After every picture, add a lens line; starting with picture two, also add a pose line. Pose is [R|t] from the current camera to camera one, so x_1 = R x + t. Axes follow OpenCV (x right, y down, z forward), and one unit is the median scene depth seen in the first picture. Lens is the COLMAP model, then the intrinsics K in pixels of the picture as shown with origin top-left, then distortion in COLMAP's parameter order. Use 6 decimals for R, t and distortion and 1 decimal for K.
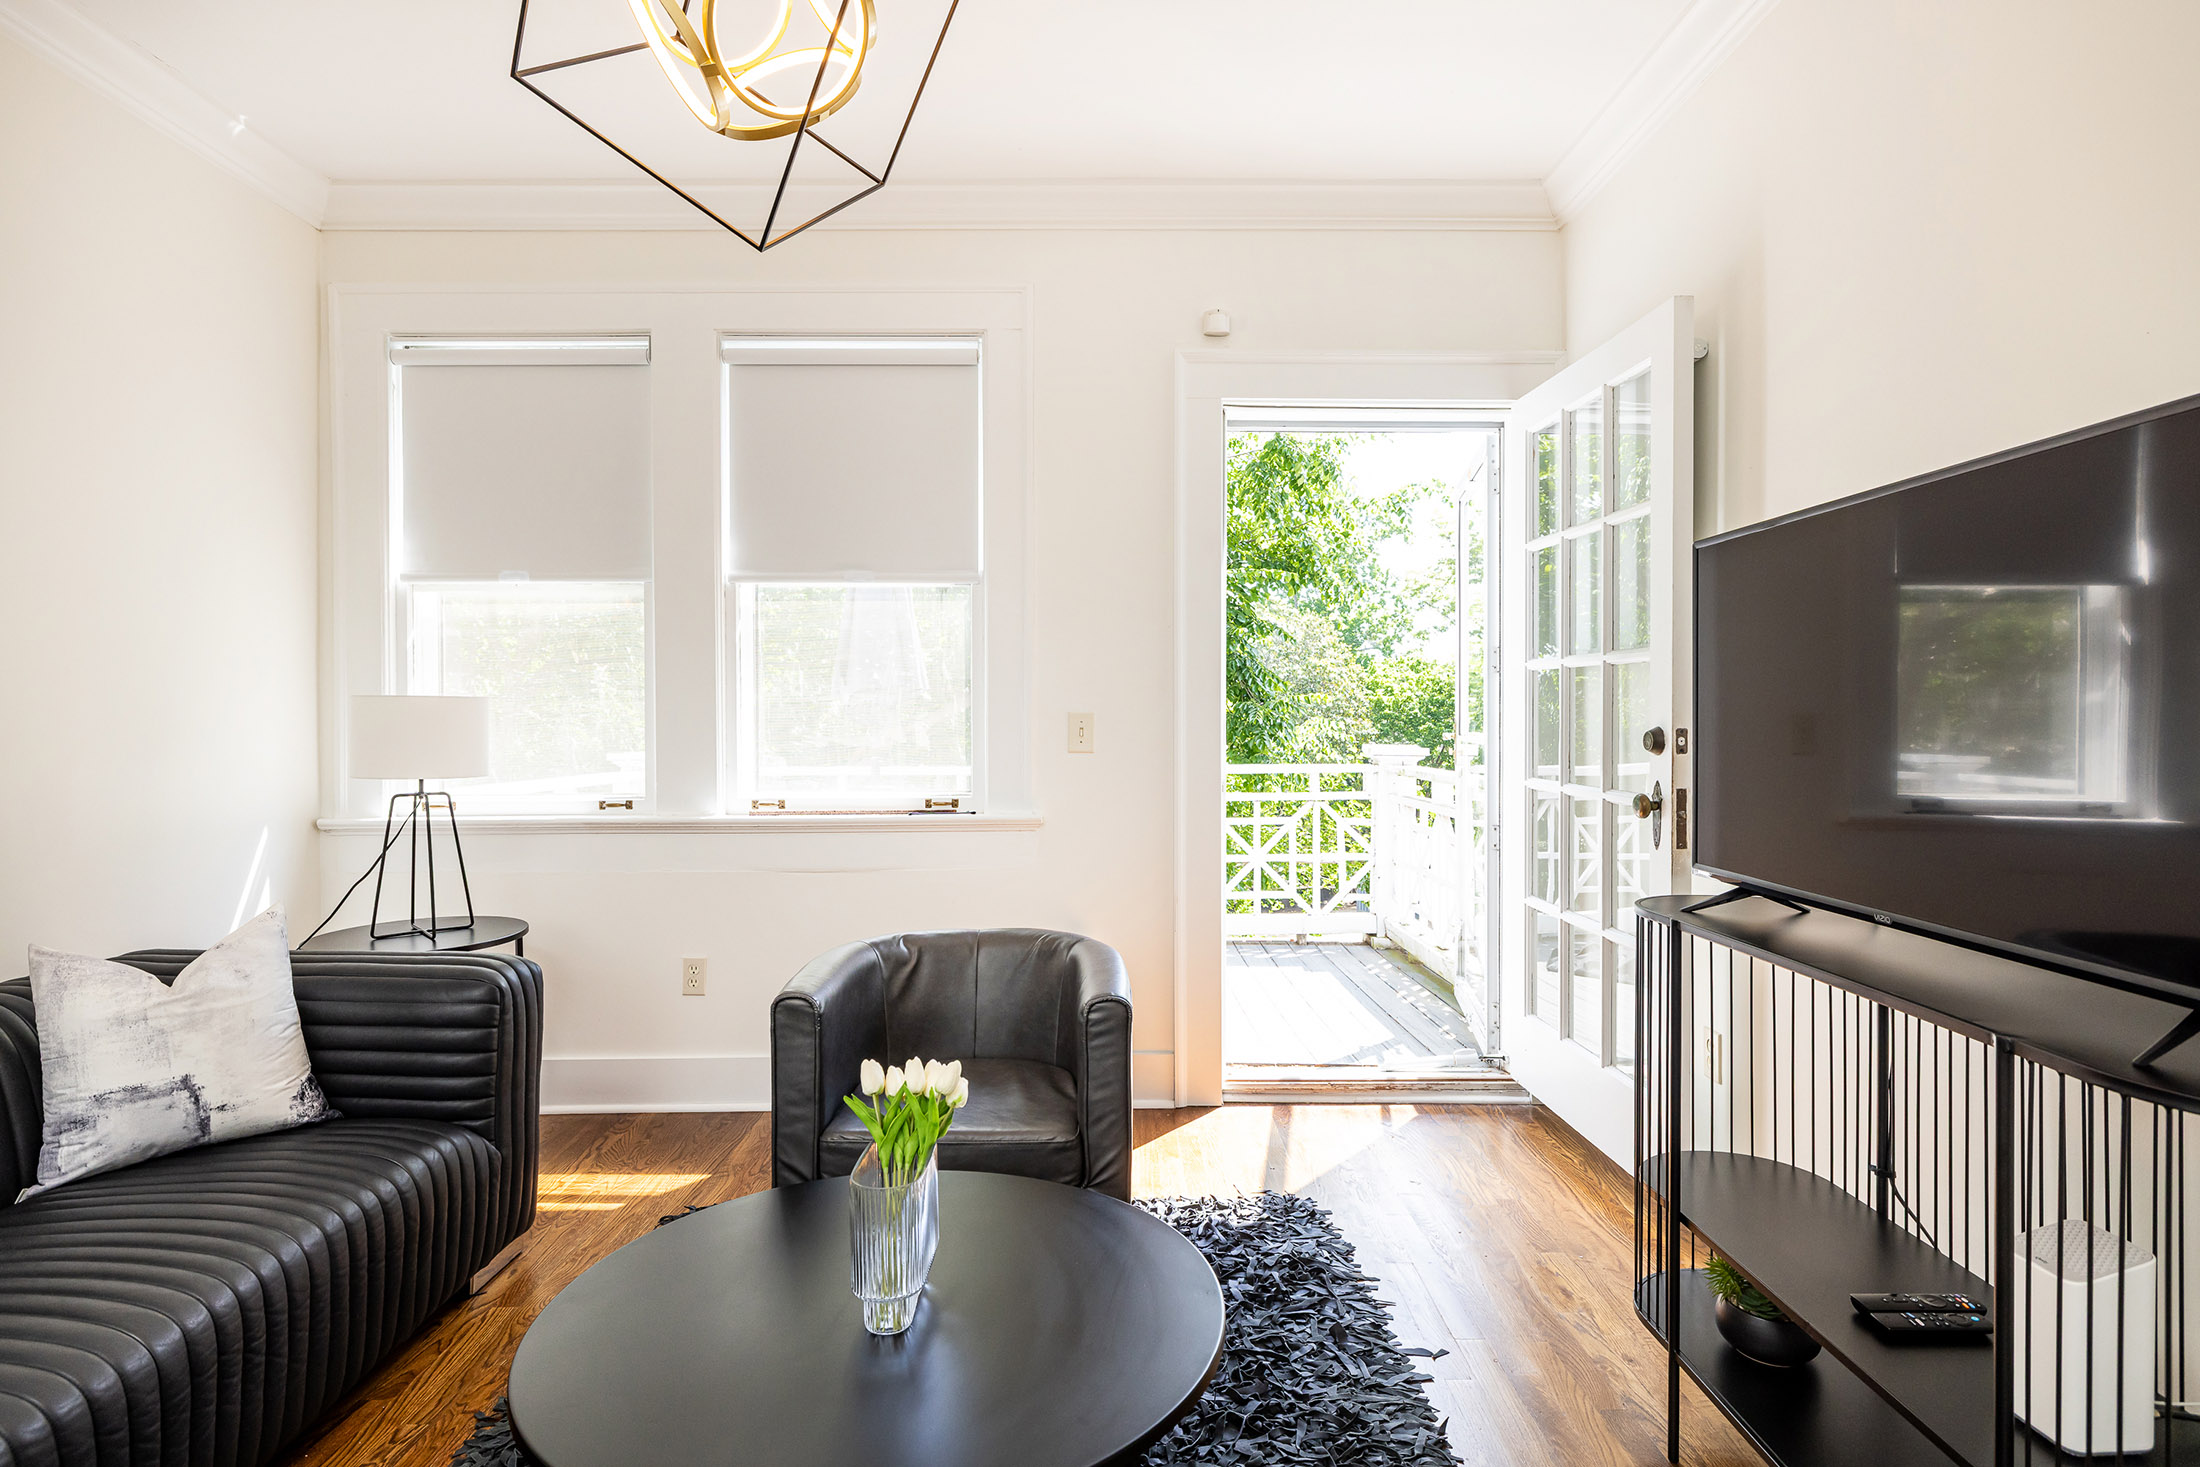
lens RADIAL K [[1130.8, 0, 1102.7], [0, 1130.8, 722.6], [0, 0, 1]] dist [-0.016405, 0.008594]
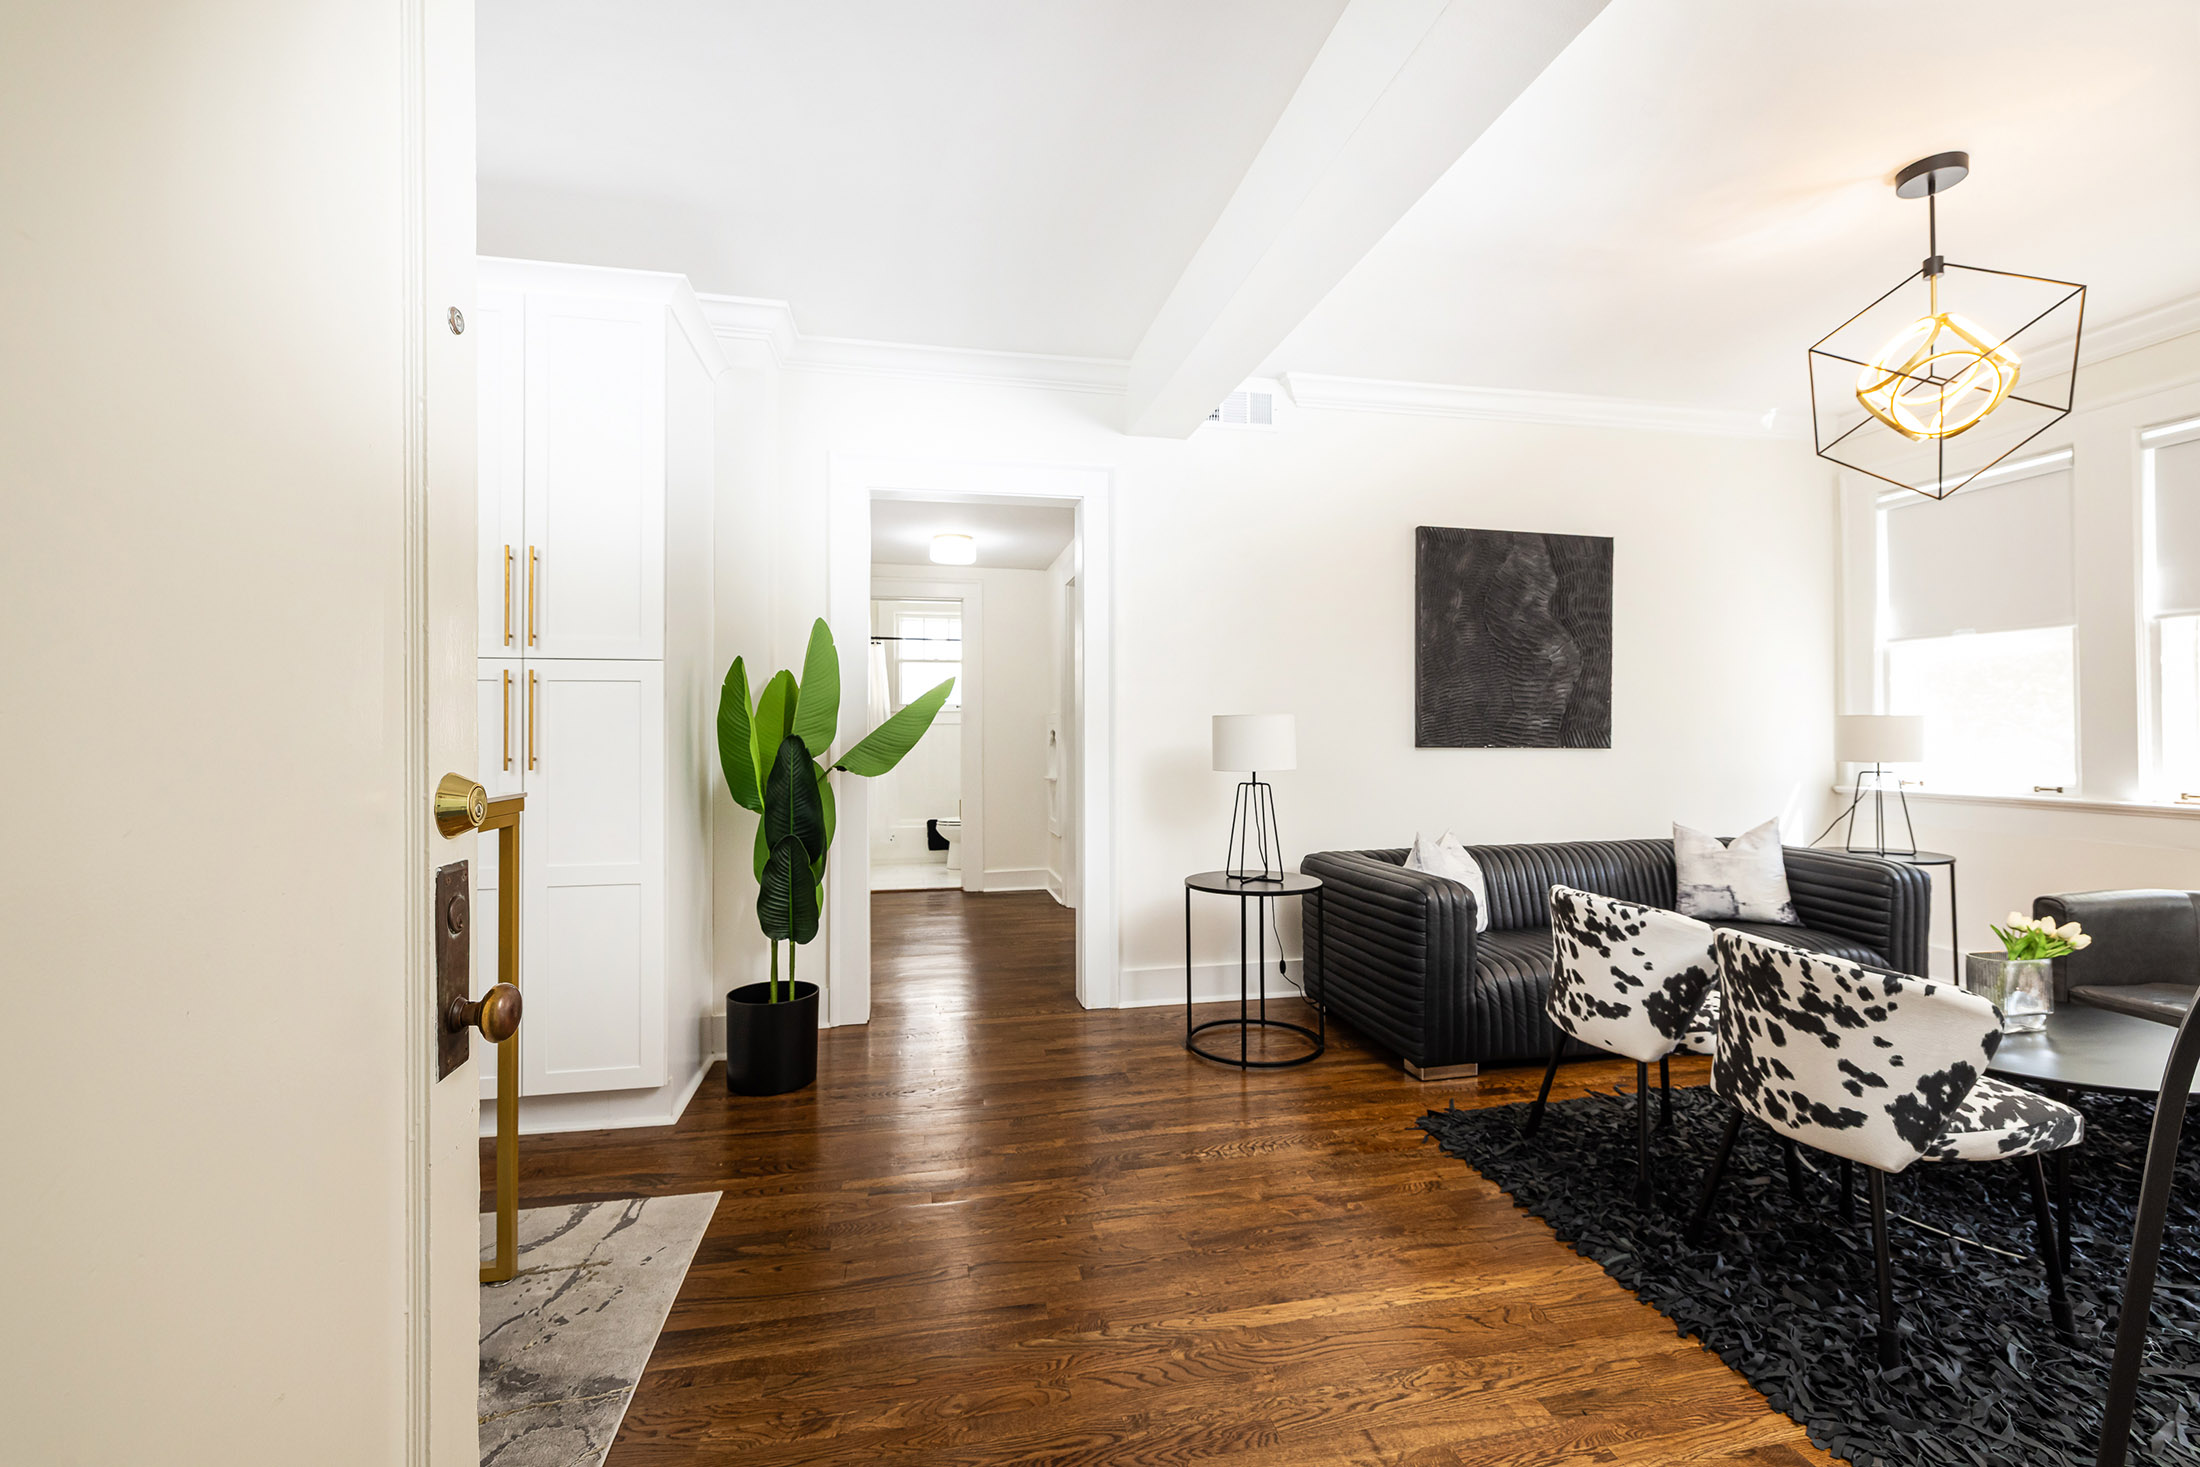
lens RADIAL K [[949.7, 0, 1104.6], [0, 949.7, 720.2], [0, 0, 1]] dist [0.011800, 0.000079]
pose [[0.201164, -0.006826, -0.979534, 0.685923], [0.001859, 0.999977, -0.006587, -0.008668], [0.979556, -0.000496, 0.201172, -0.521377]]
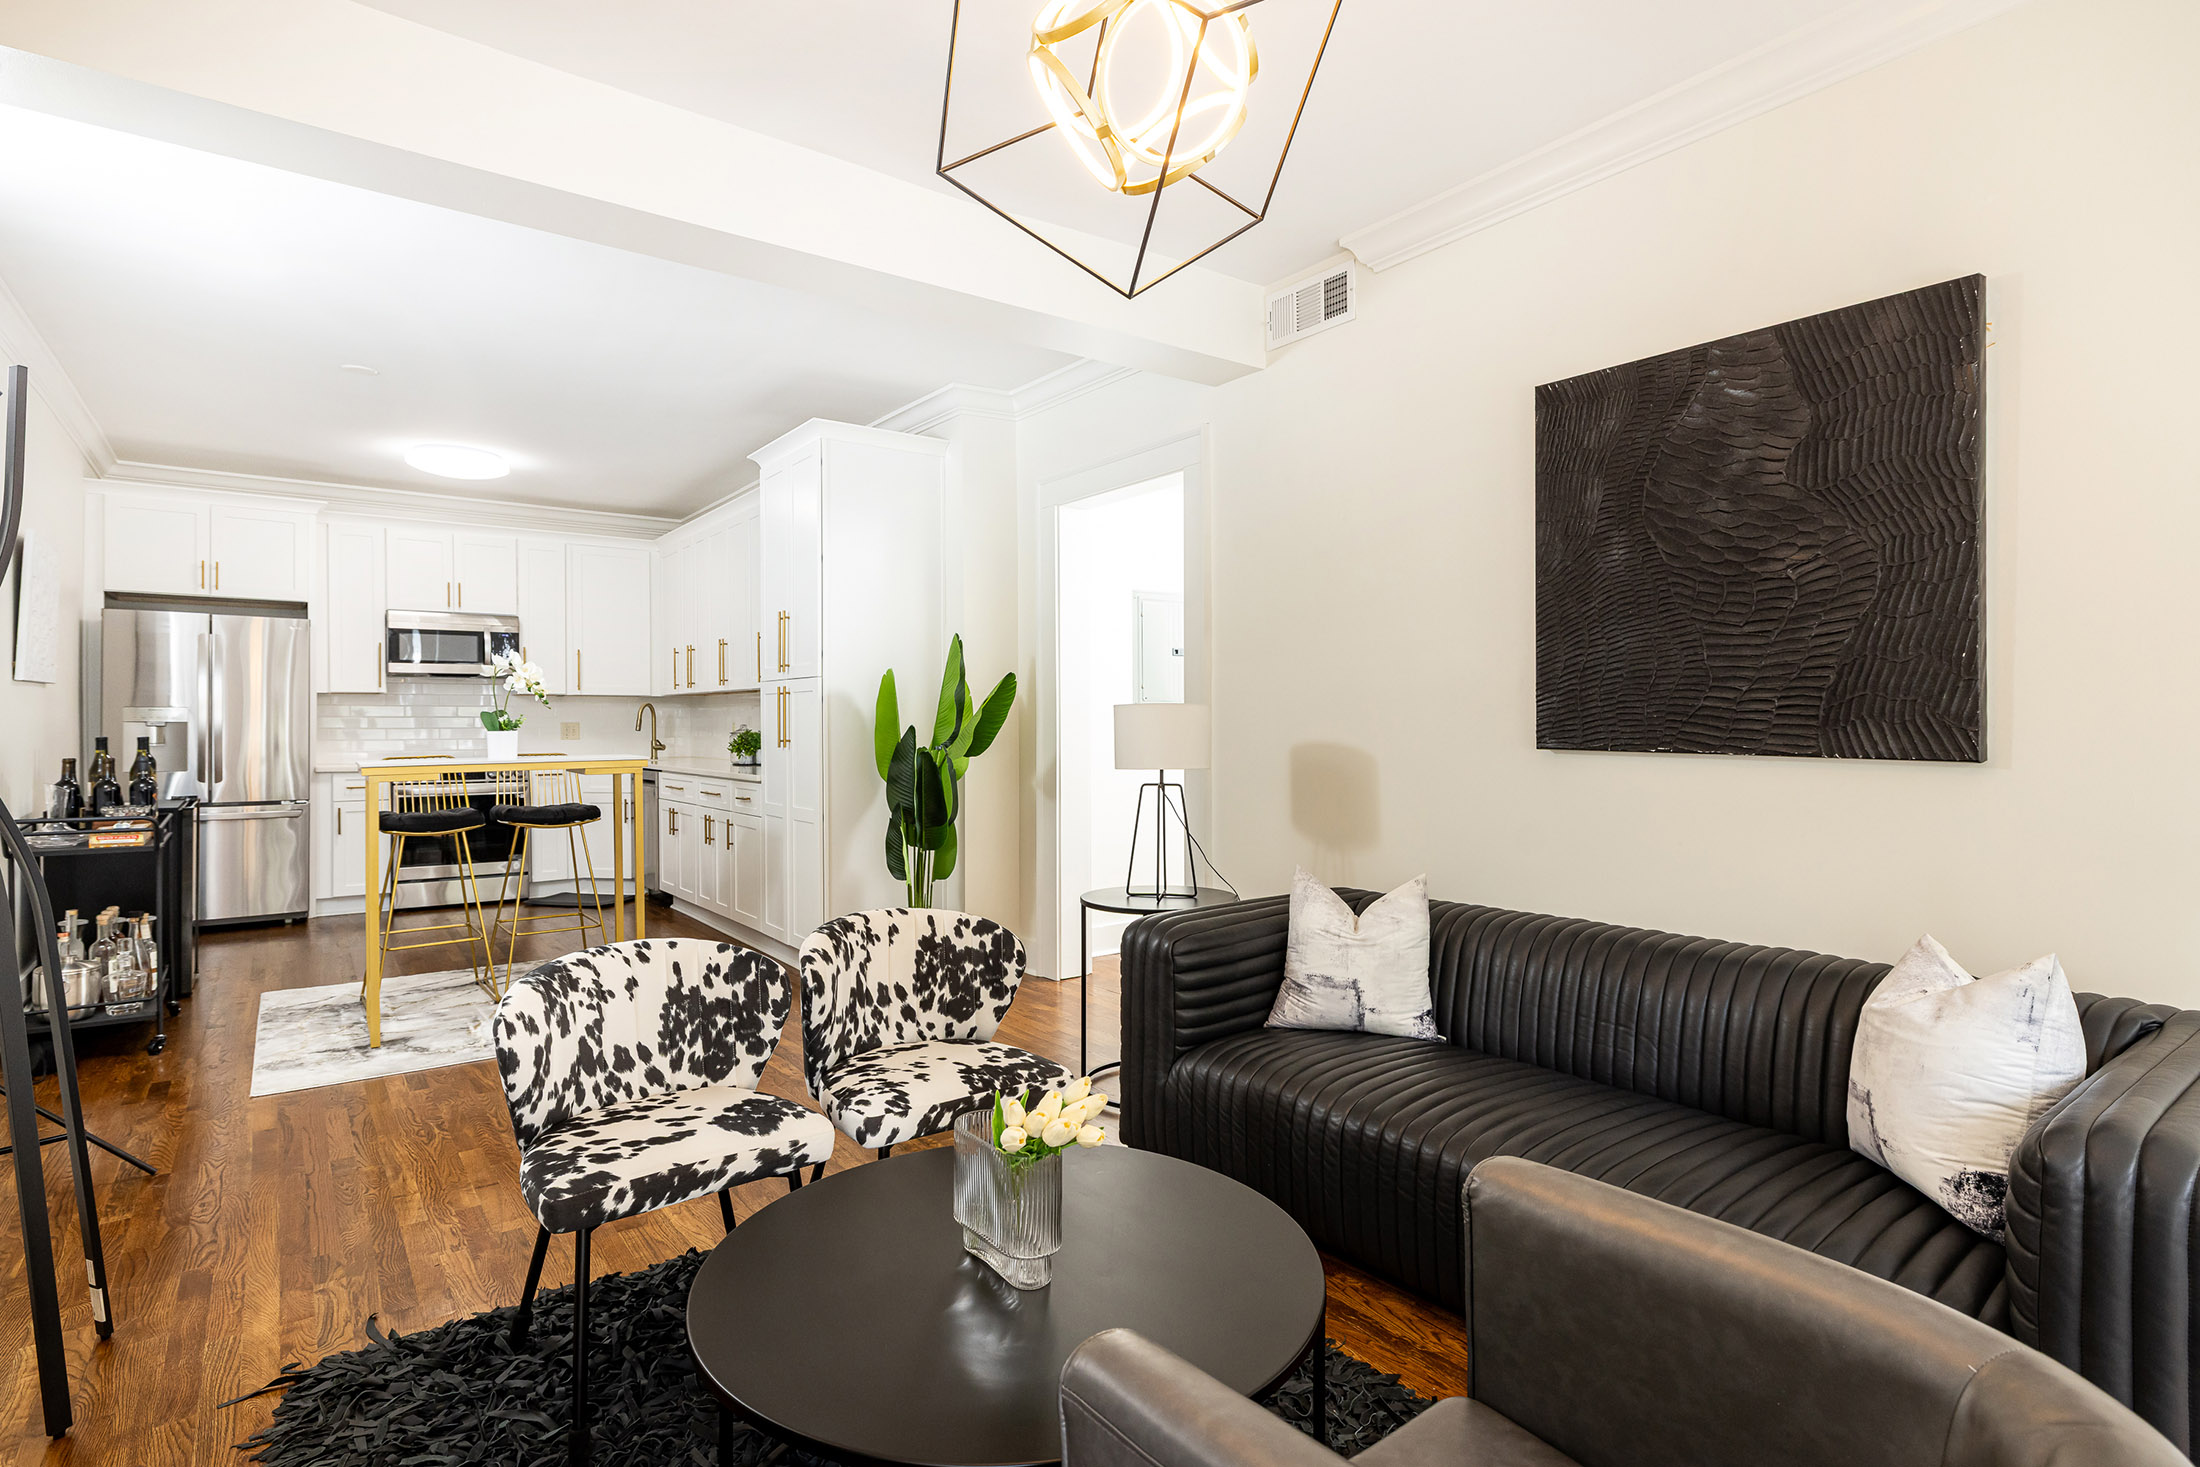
lens RADIAL K [[1096.4, 0, 1086.6], [0, 1096.4, 728.3], [0, 0, 1]] dist [0.009901, 0.000279]
pose [[-0.800132, 0.012492, -0.599694, 0.233336], [0.009808, 0.999922, 0.007743, -0.007069], [0.599744, 0.000314, -0.800192, 1.115691]]
